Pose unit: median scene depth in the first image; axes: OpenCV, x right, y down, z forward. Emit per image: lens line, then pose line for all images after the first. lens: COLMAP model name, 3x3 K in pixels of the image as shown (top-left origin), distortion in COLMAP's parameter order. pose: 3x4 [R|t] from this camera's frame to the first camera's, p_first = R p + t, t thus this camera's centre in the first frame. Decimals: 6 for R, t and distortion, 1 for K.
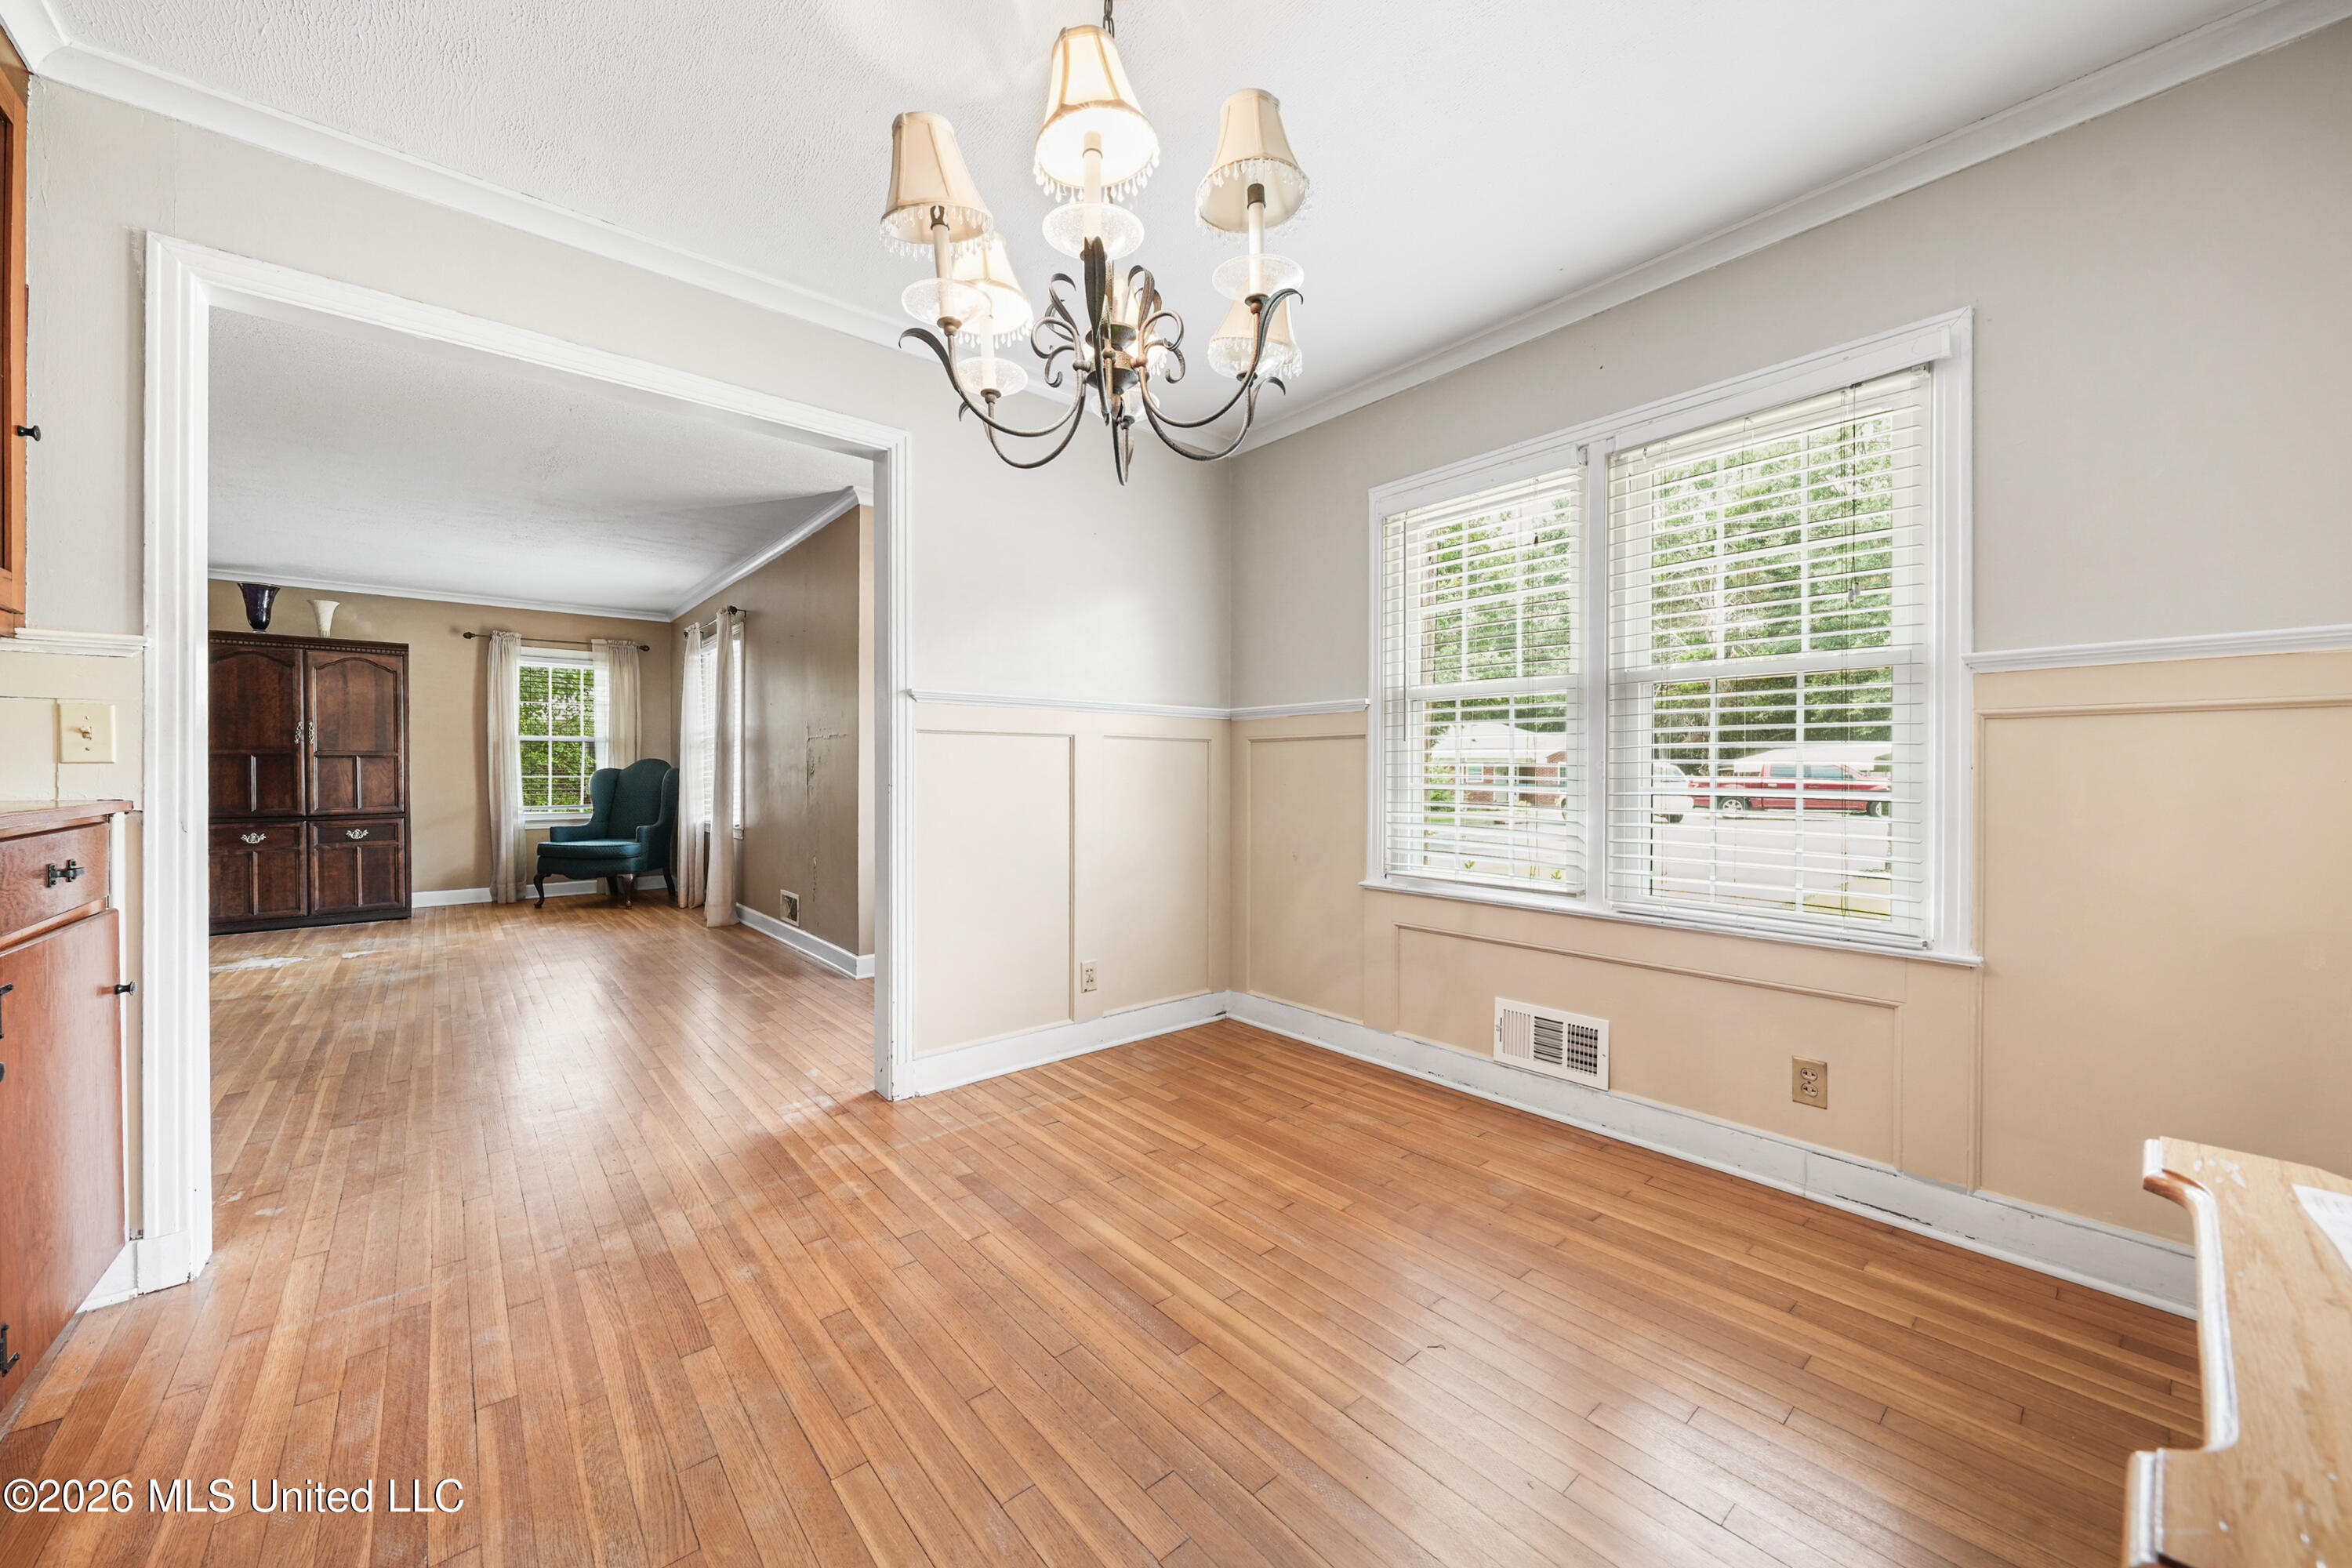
lens RADIAL K [[862.7, 0, 1155.4], [0, 862.7, 775.0], [0, 0, 1]] dist [-0.002645, -0.000210]
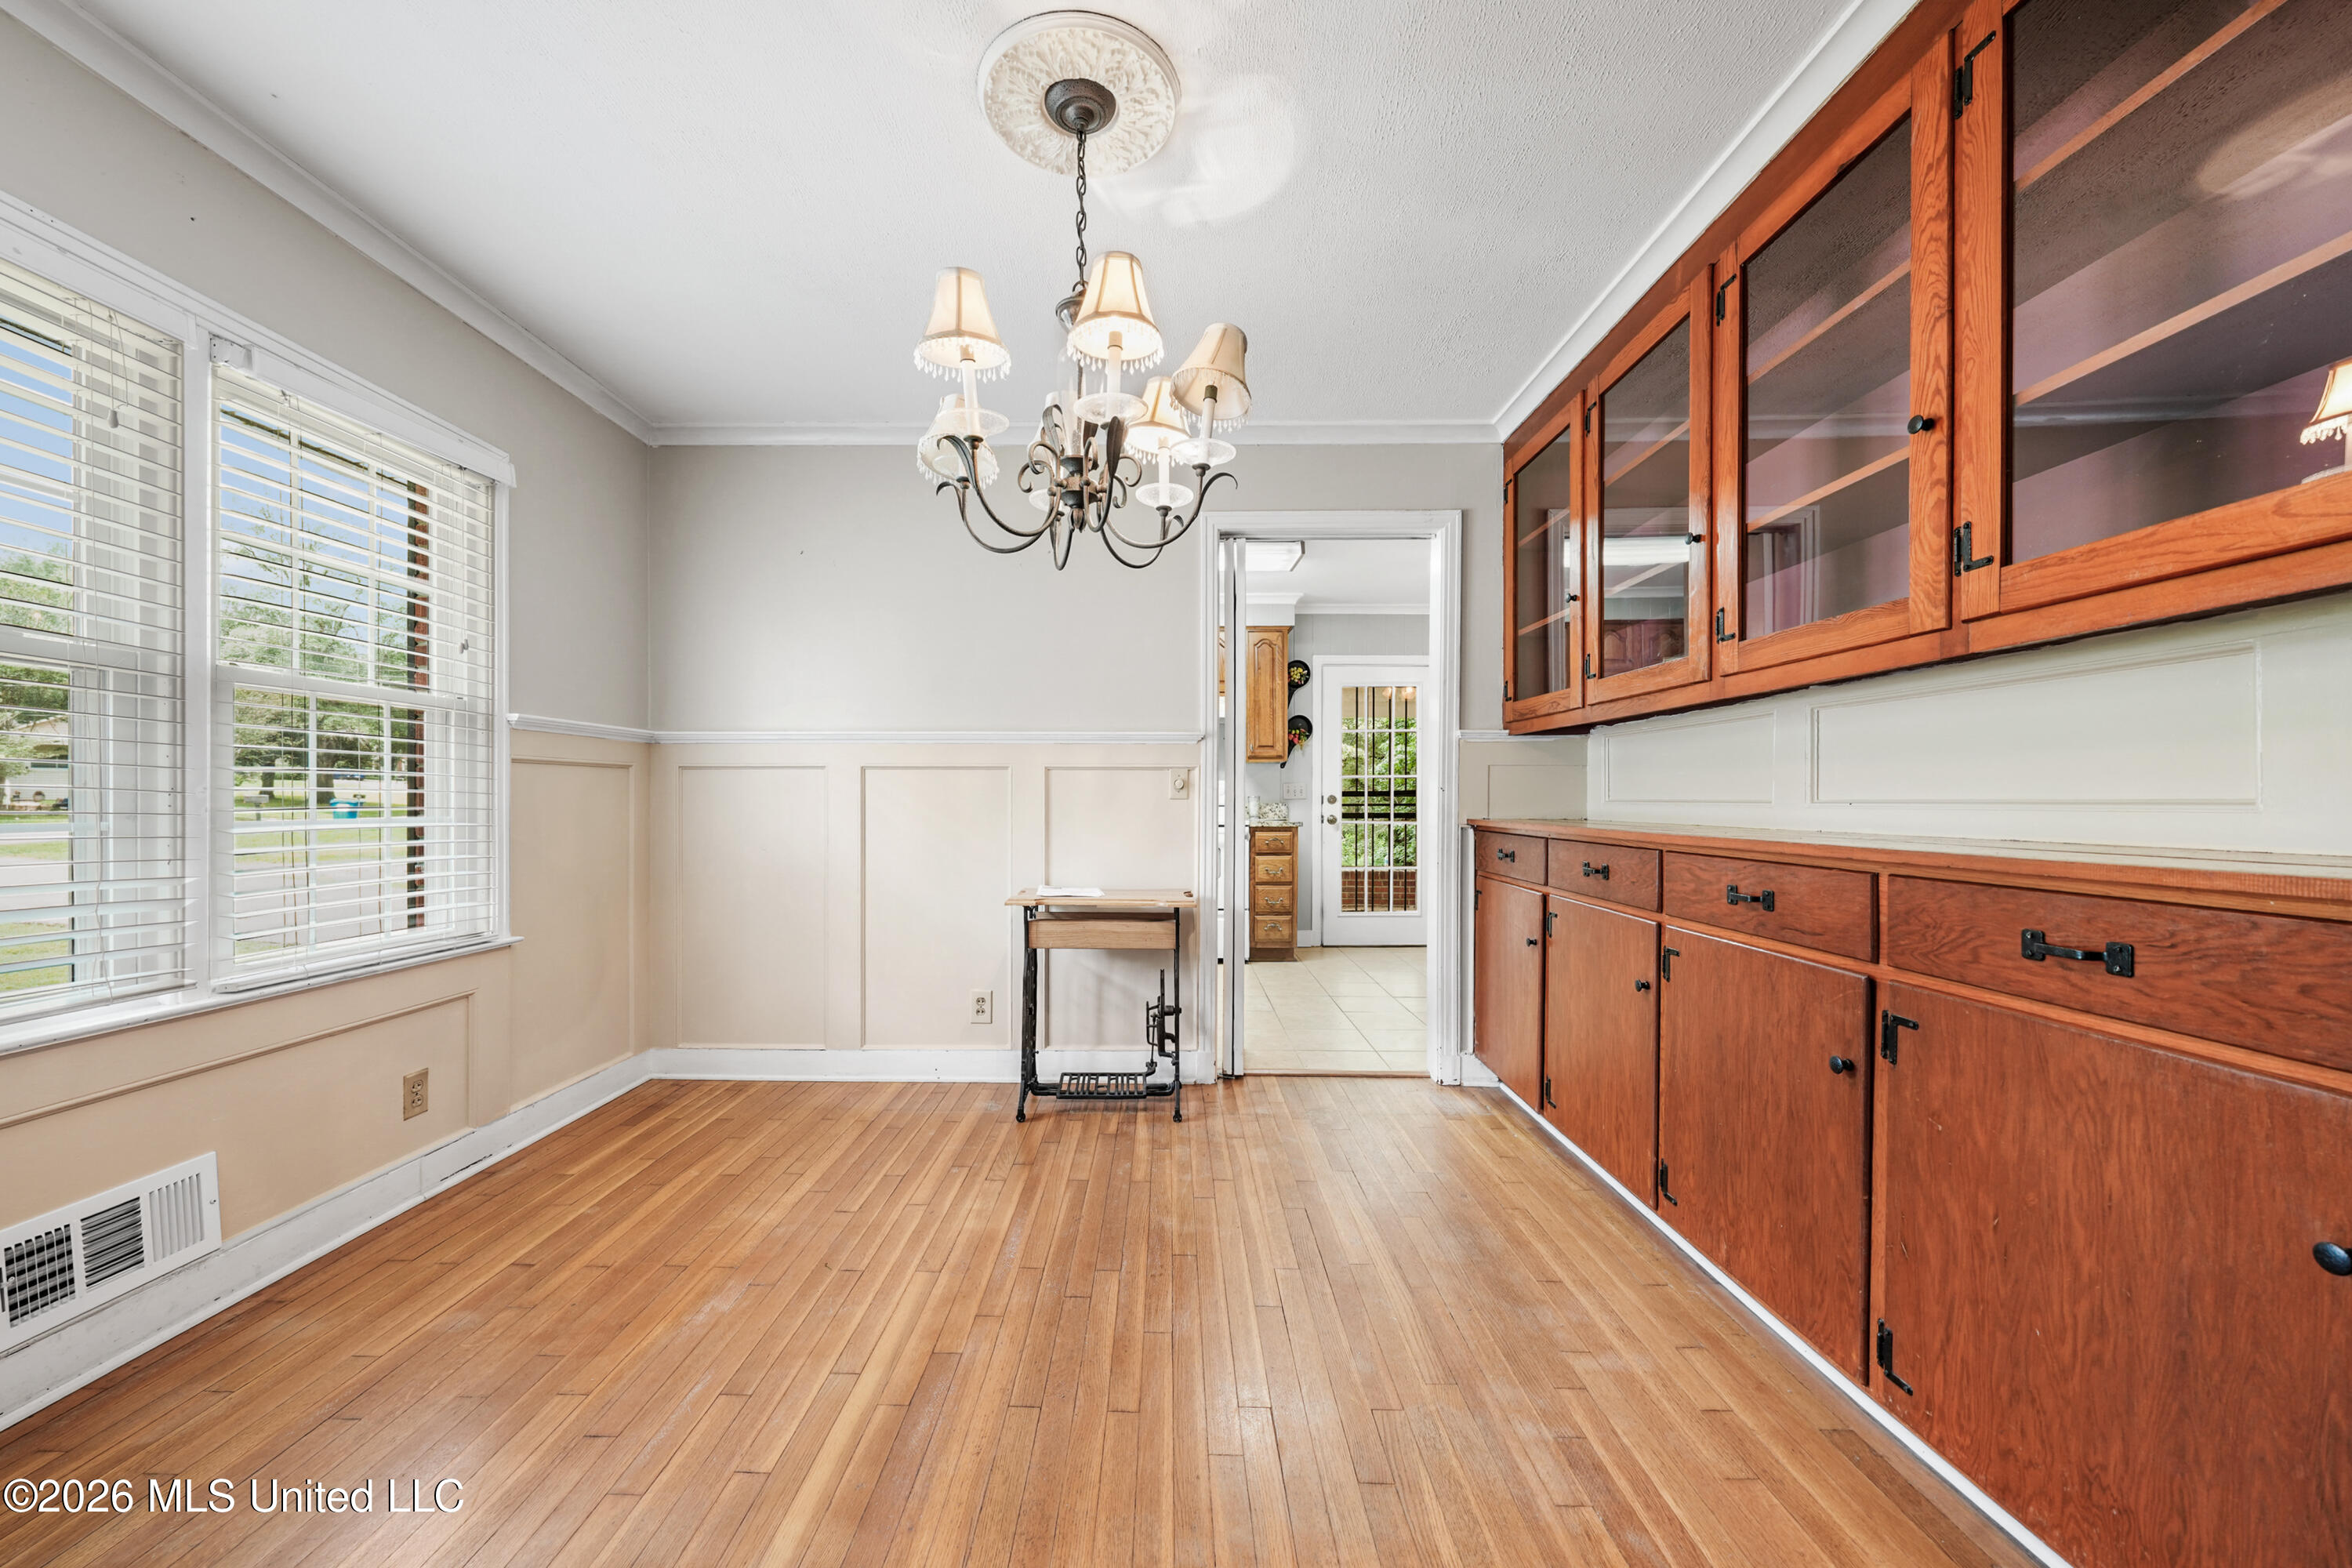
lens RADIAL K [[850.2, 0, 1165.1], [0, 850.2, 799.1], [0, 0, 1]] dist [-0.011859, -0.000028]
pose [[-0.766350, -0.003330, 0.642414, -0.214739], [0.001932, 0.999970, 0.007488, -0.004265], [-0.642420, 0.006980, -0.766321, 0.421028]]
